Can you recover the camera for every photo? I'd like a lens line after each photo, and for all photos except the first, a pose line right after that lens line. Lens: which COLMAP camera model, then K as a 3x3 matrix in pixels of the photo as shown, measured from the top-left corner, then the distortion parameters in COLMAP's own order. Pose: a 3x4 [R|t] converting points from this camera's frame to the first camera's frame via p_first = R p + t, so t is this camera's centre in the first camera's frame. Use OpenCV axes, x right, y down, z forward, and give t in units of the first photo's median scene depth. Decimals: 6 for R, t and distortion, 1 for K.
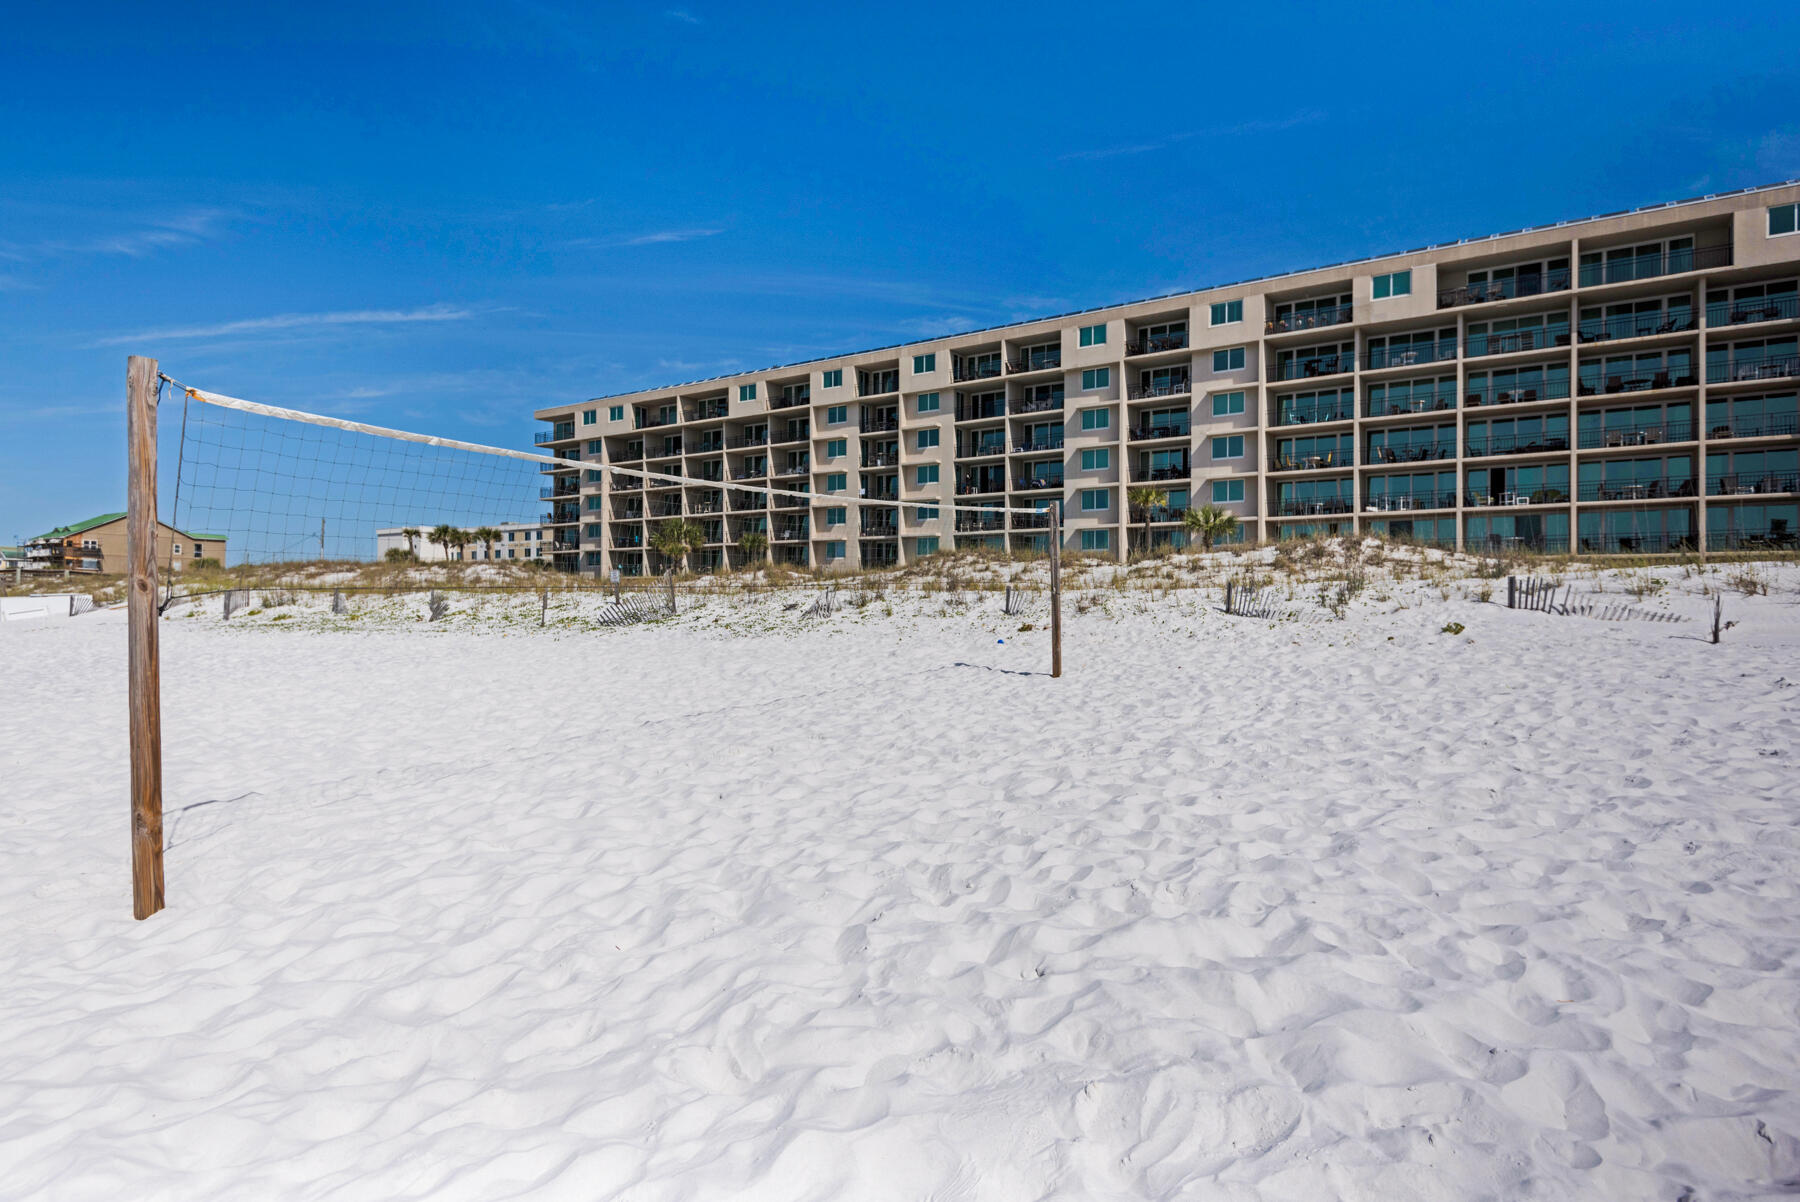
lens RADIAL K [[915.4, 0, 896.6], [0, 915.4, 606.0], [0, 0, 1]] dist [0.023238, -0.009701]
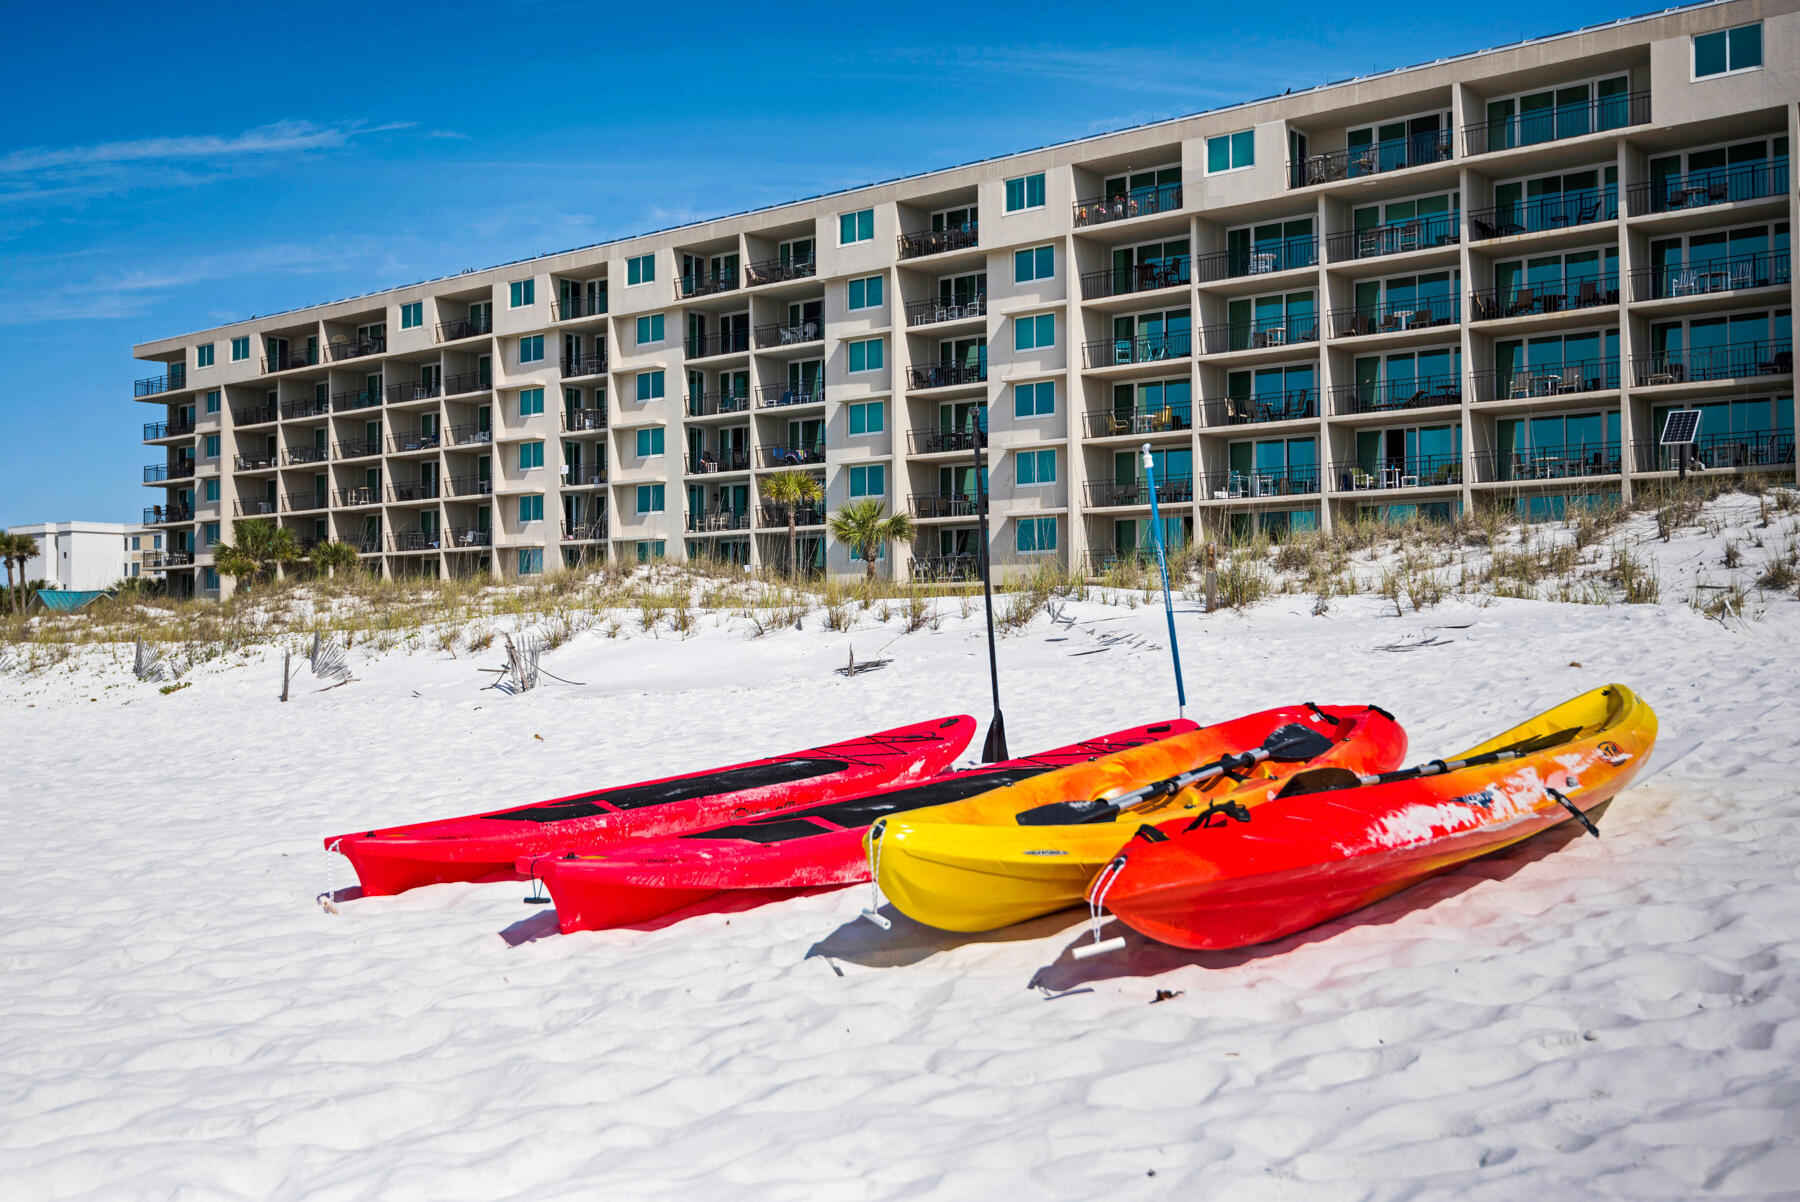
lens RADIAL K [[1825.5, 0, 898.9], [0, 1825.5, 606.8], [0, 0, 1]] dist [0.008371, 0.000000]
pose [[0.992763, -0.008818, -0.119770, 0.340408], [0.005963, 0.999690, -0.024172, 0.001882], [0.119946, 0.023283, 0.992507, -0.222951]]
